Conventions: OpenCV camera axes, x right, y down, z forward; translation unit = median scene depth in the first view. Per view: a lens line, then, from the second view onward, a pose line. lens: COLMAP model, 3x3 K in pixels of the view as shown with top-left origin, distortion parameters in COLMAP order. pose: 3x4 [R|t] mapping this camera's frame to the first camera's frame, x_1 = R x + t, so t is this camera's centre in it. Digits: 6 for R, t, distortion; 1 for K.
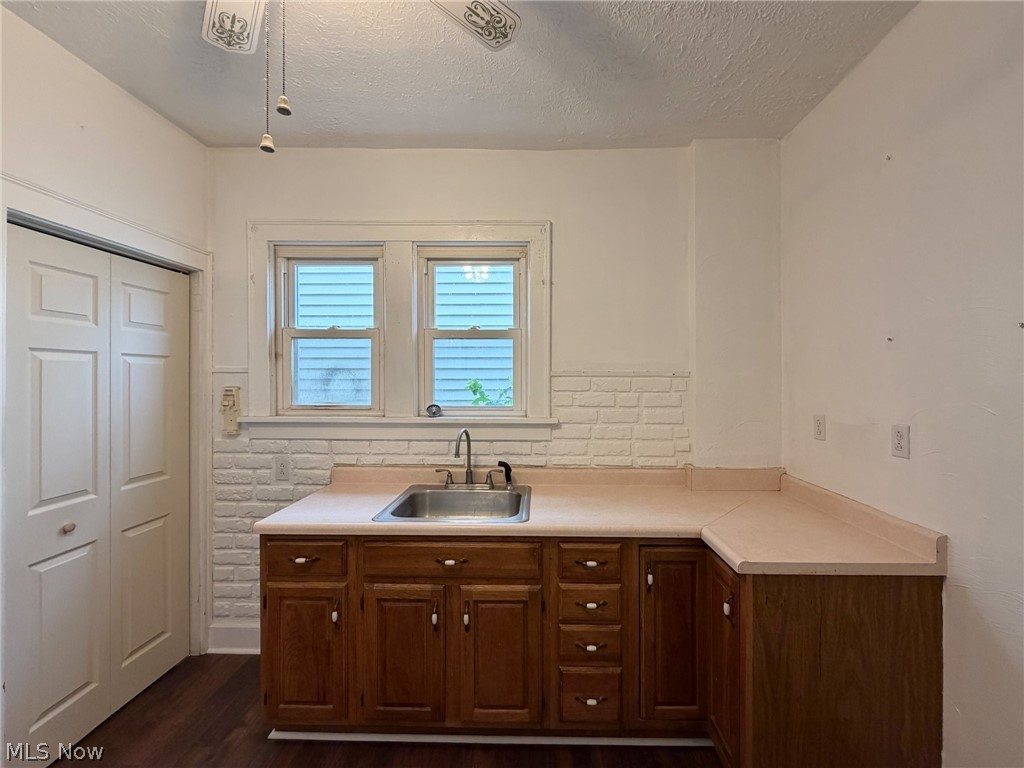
lens RADIAL K [[424.0, 0, 535.0], [0, 424.0, 375.9], [0, 0, 1]] dist [-0.001532, -0.000075]
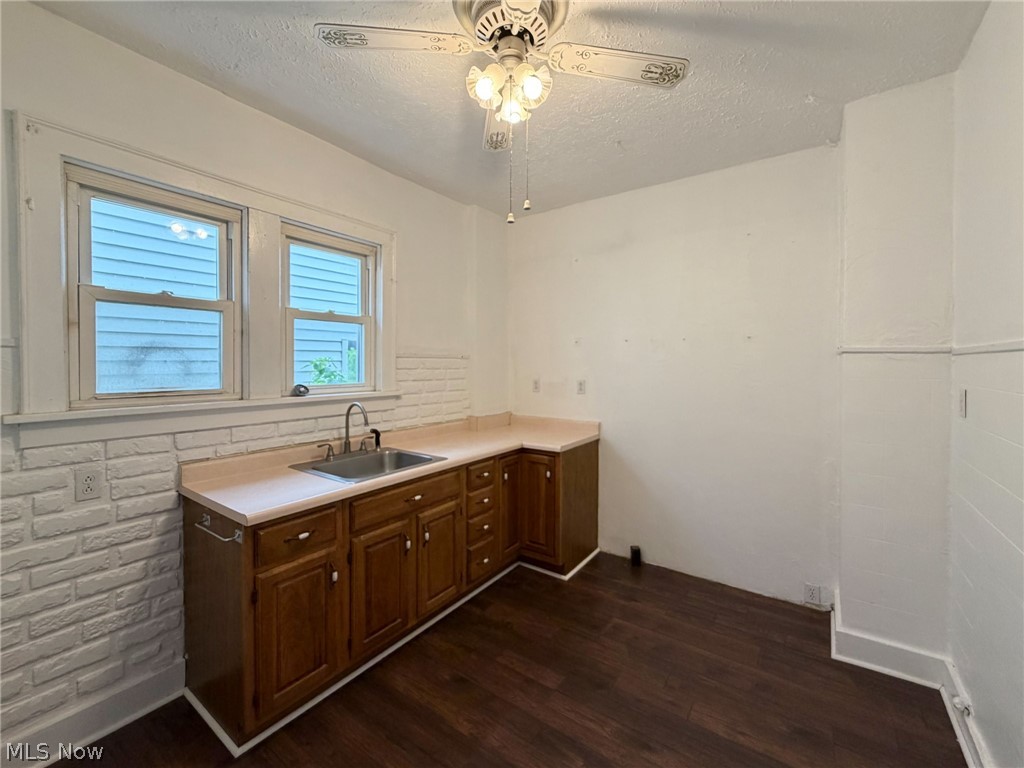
lens RADIAL K [[428.7, 0, 514.6], [0, 428.7, 364.7], [0, 0, 1]] dist [0.001348, 0.000277]
pose [[0.559107, -0.004703, 0.829082, -0.818121], [-0.004537, 0.999952, 0.008732, 0.010165], [-0.829083, -0.008644, 0.559058, 0.006458]]
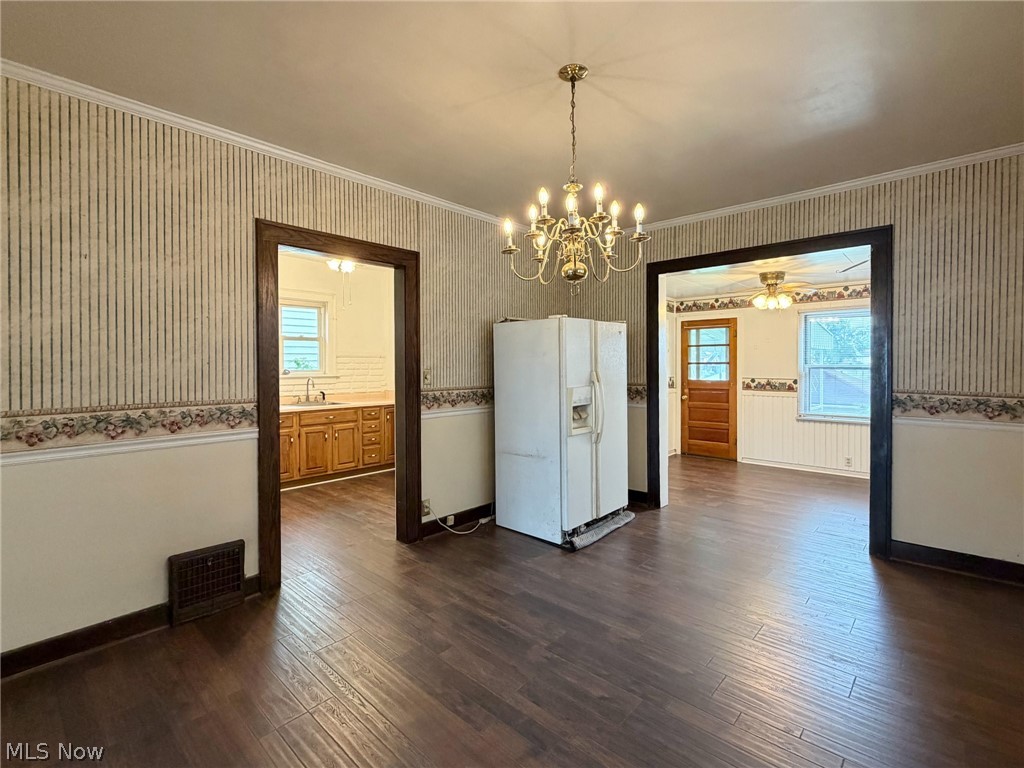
lens RADIAL K [[471.9, 0, 514.5], [0, 471.9, 371.1], [0, 0, 1]] dist [-0.002234, 0.000056]
pose [[0.664427, -0.011539, 0.747264, -1.335601], [0.004786, 0.999926, 0.011186, 0.056274], [-0.747338, -0.003856, 0.664433, -1.608789]]
